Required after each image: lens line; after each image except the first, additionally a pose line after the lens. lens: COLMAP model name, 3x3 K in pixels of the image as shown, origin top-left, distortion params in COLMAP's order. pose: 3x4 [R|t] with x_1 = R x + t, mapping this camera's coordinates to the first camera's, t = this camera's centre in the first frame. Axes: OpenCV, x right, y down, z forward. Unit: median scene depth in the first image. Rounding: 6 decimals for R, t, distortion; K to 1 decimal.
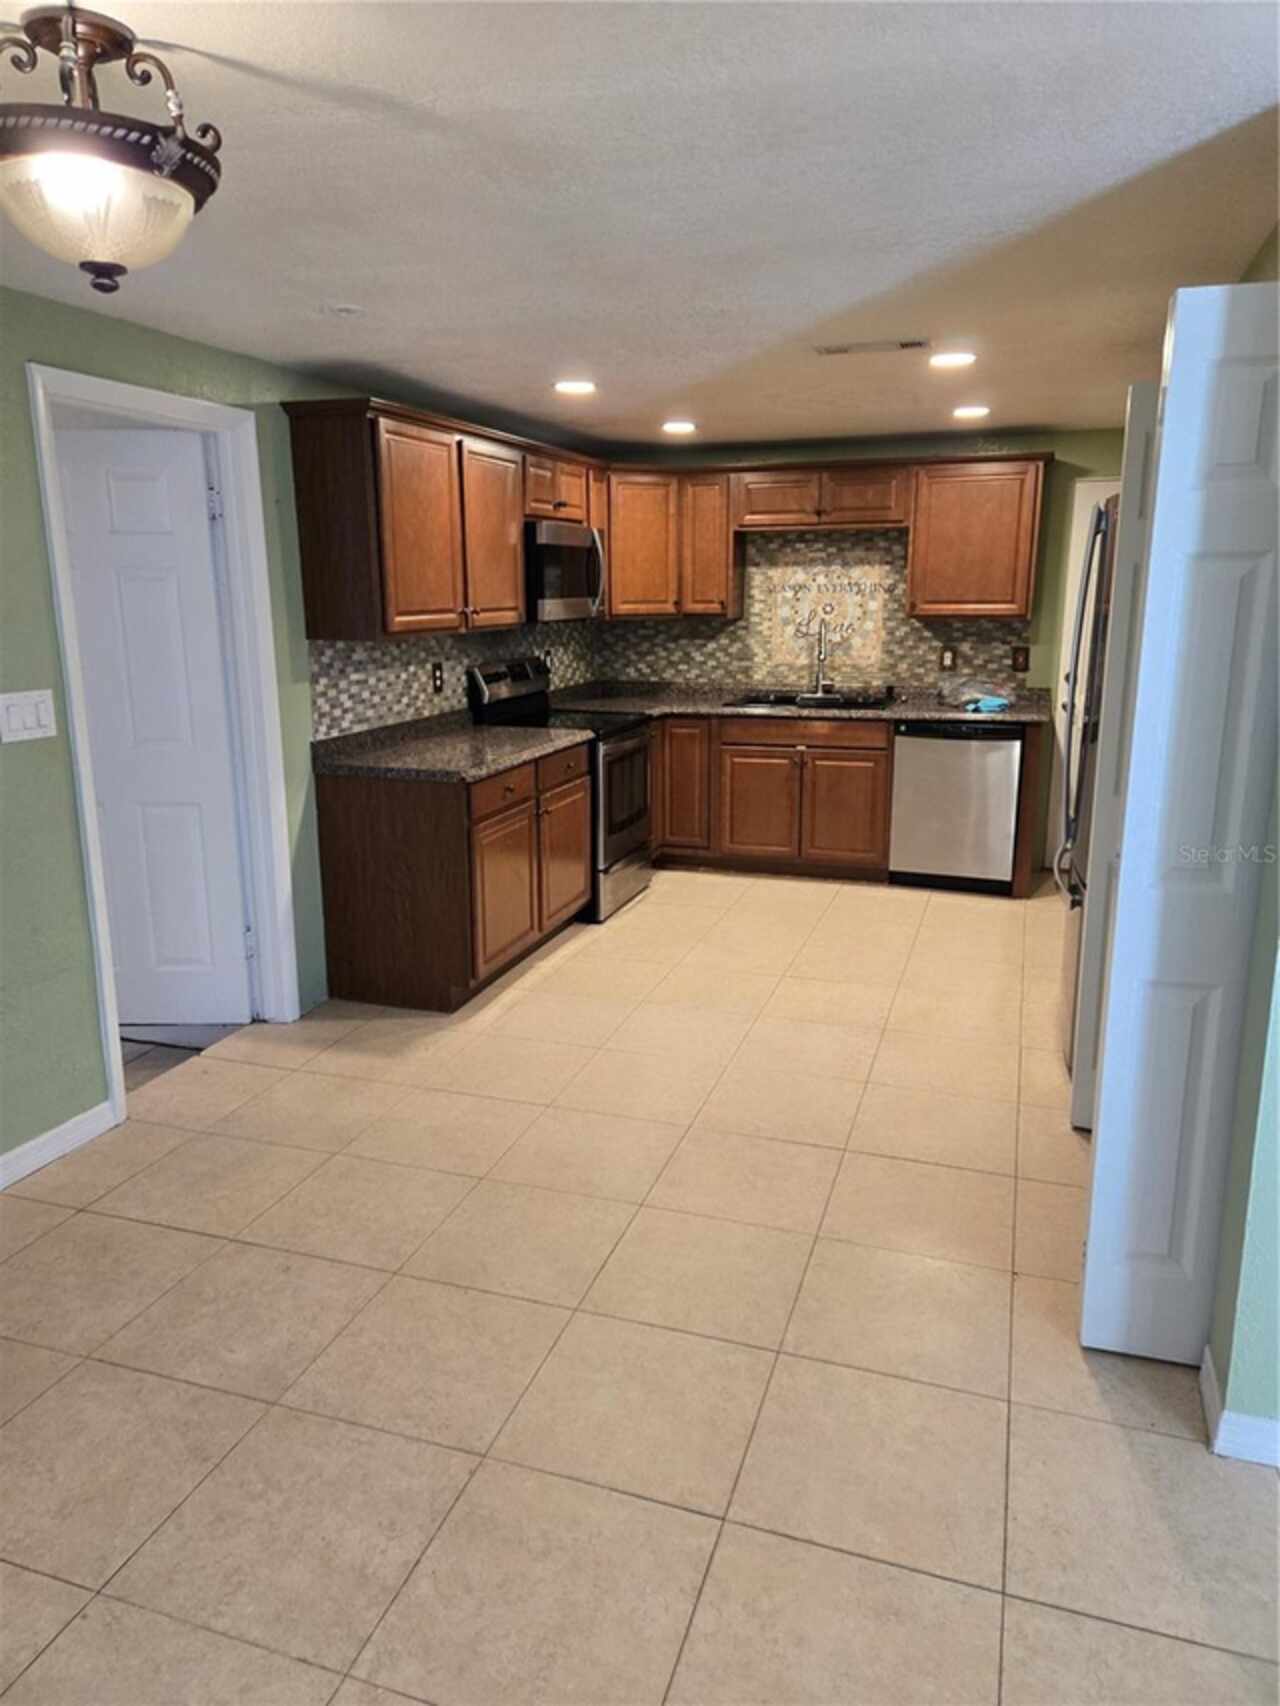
lens RADIAL K [[1174.4, 0, 640.0], [0, 1174.4, 853.0], [0, 0, 1]] dist [0.090607, -0.084541]
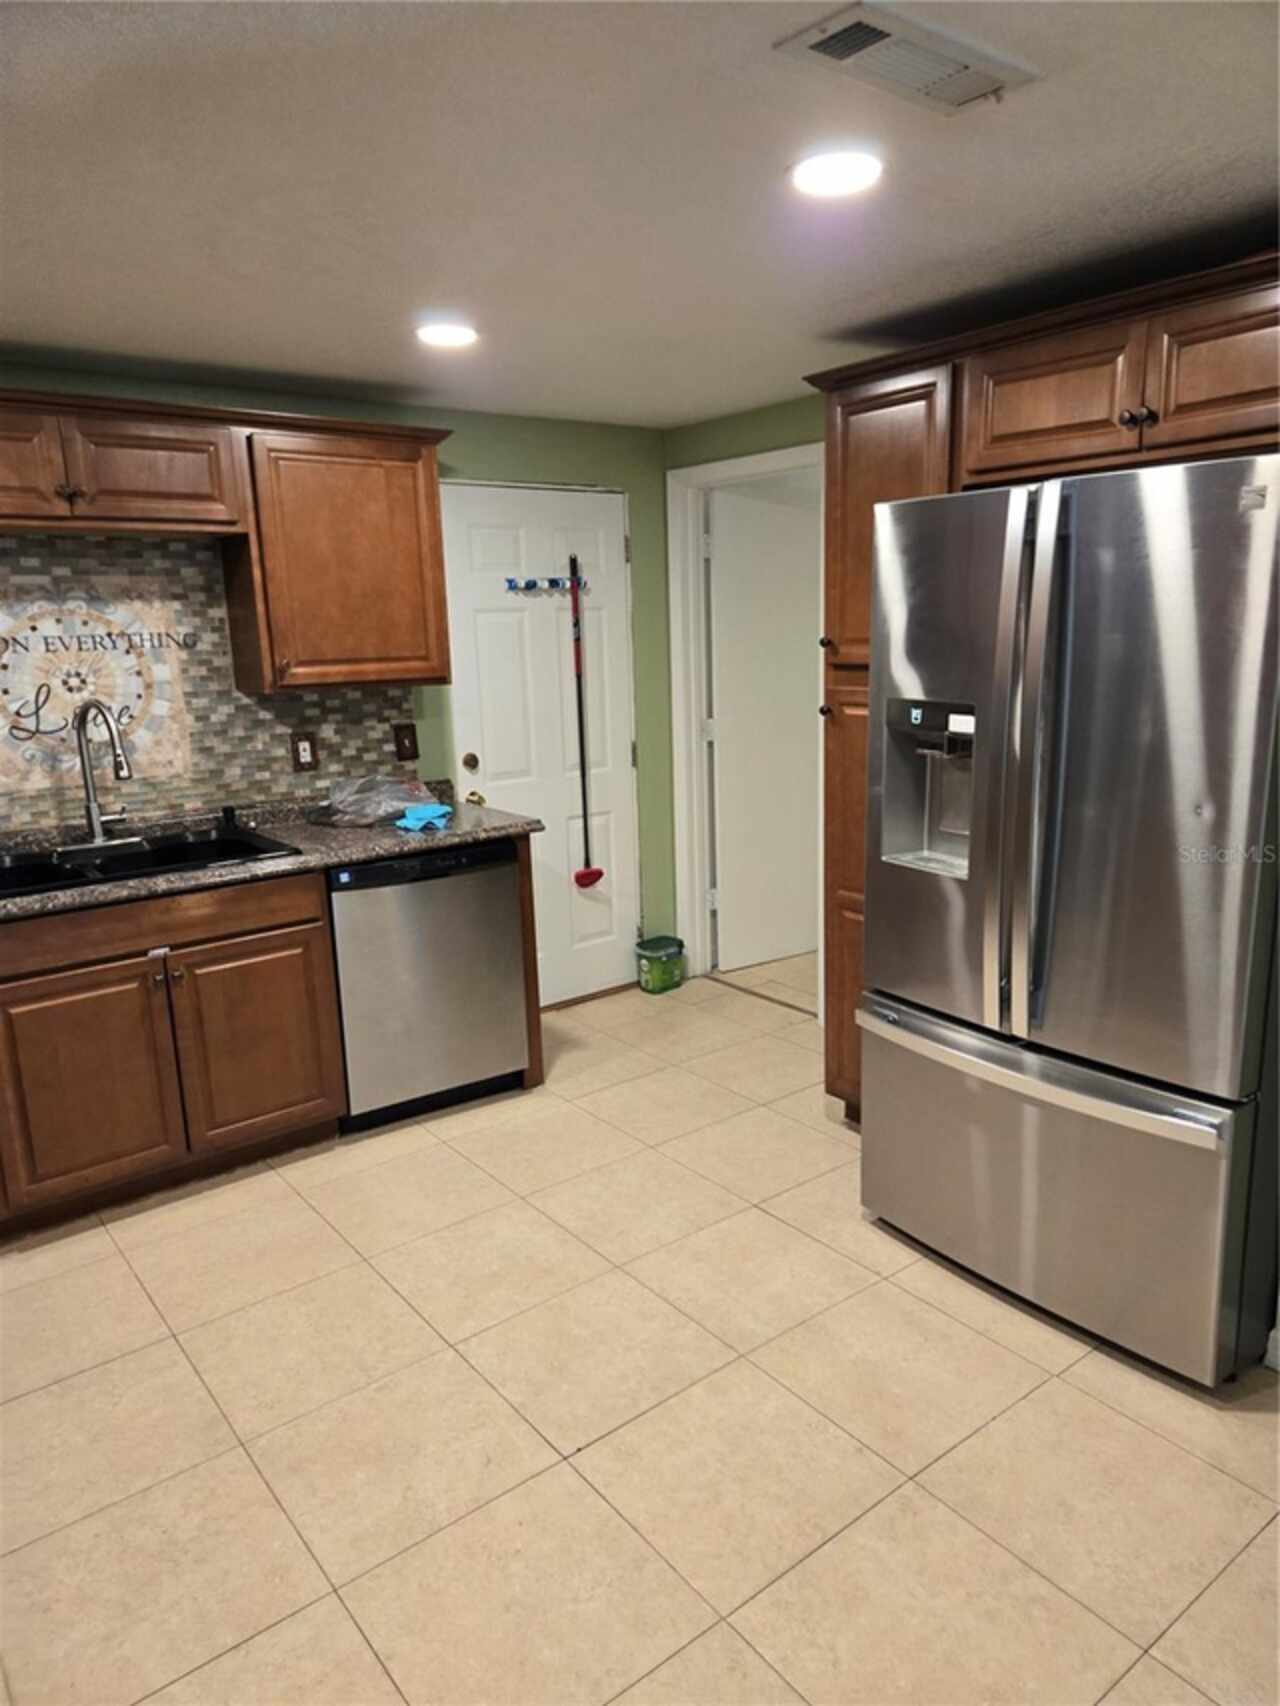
lens RADIAL K [[1138.7, 0, 680.1], [0, 1138.7, 870.4], [0, 0, 1]] dist [0.097193, -0.077753]
pose [[0.542203, -0.195182, 0.817264, -0.139213], [0.212449, 0.972888, 0.091402, -0.116211], [-0.812946, 0.124069, 0.568969, 0.500190]]
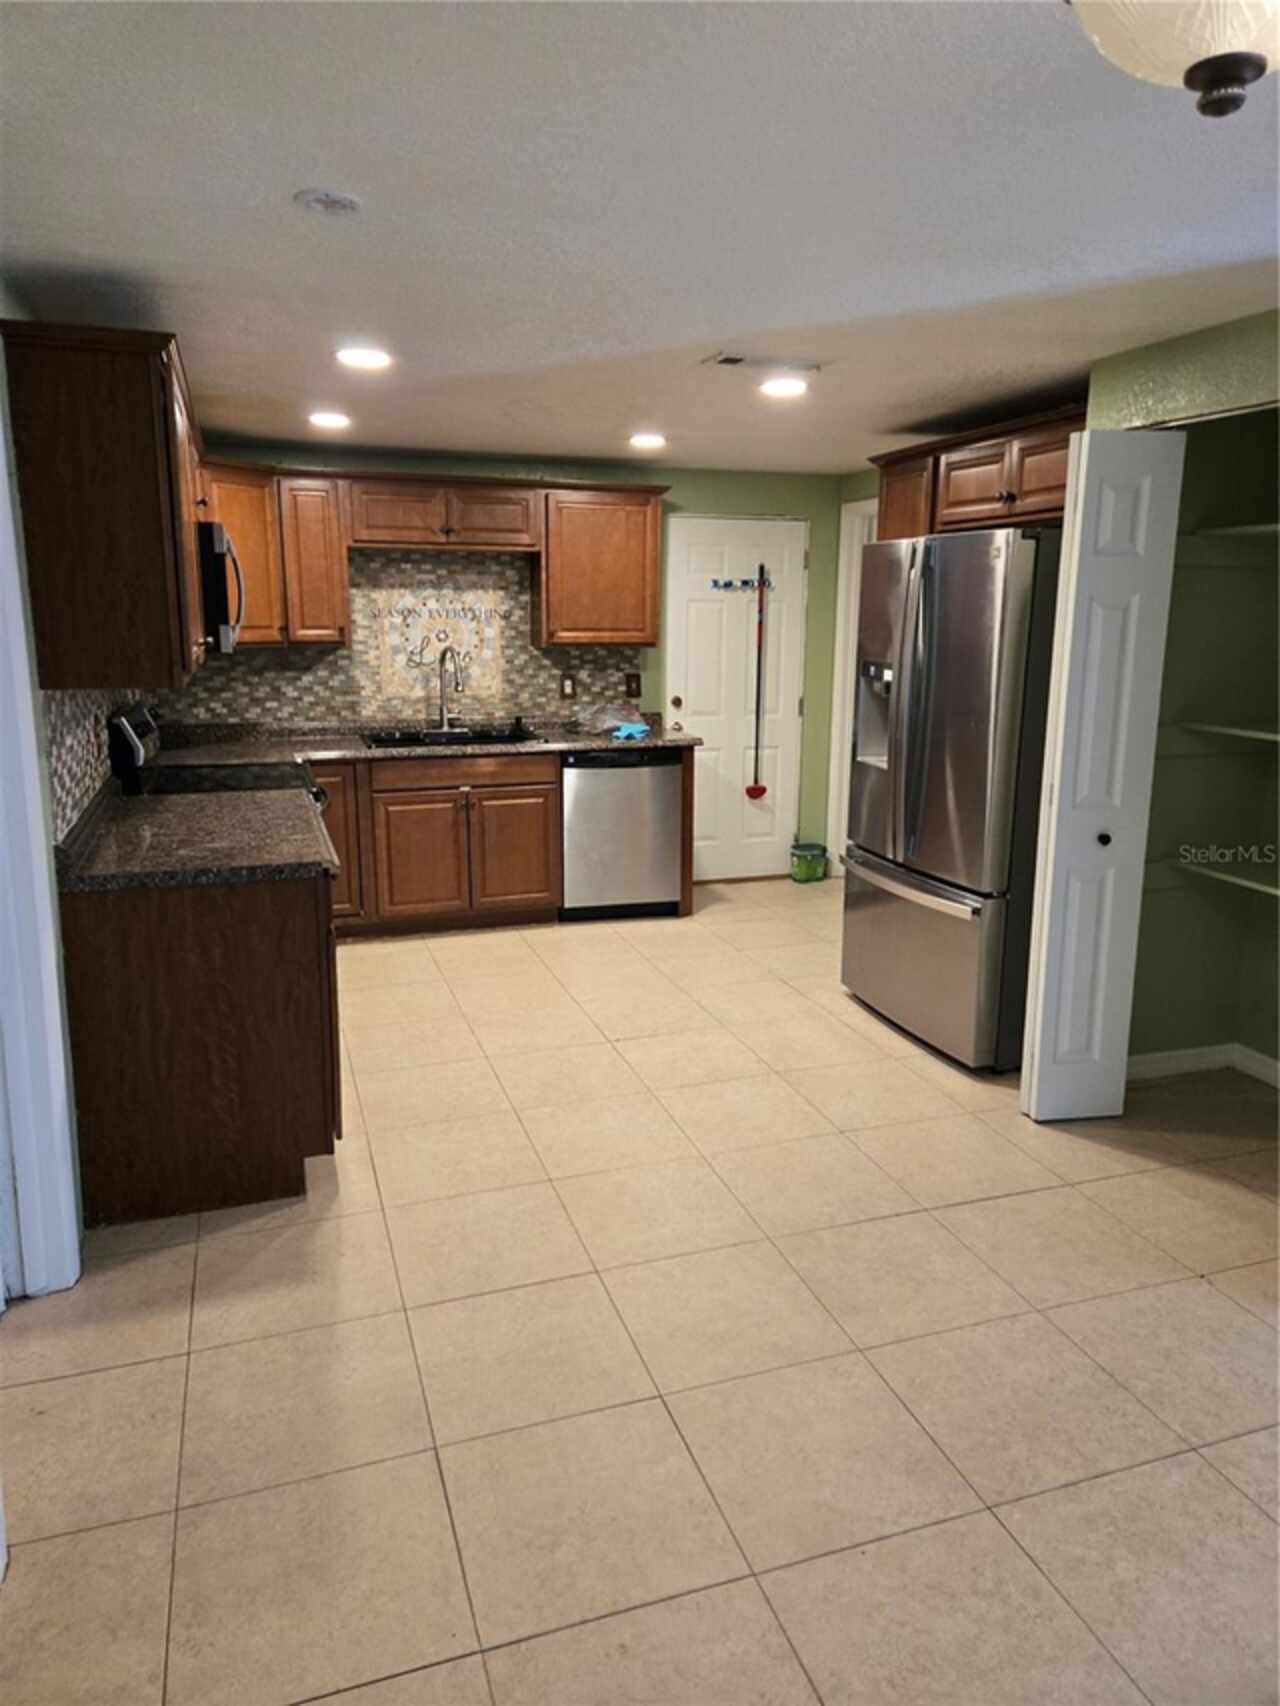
lens RADIAL K [[1151.3, 0, 664.8], [0, 1151.3, 841.4], [0, 0, 1]] dist [0.091186, -0.074953]
pose [[0.787368, -0.114564, 0.605745, -0.271909], [0.130246, 0.991315, 0.018188, -0.043320], [-0.602568, 0.064575, 0.795451, 0.194637]]
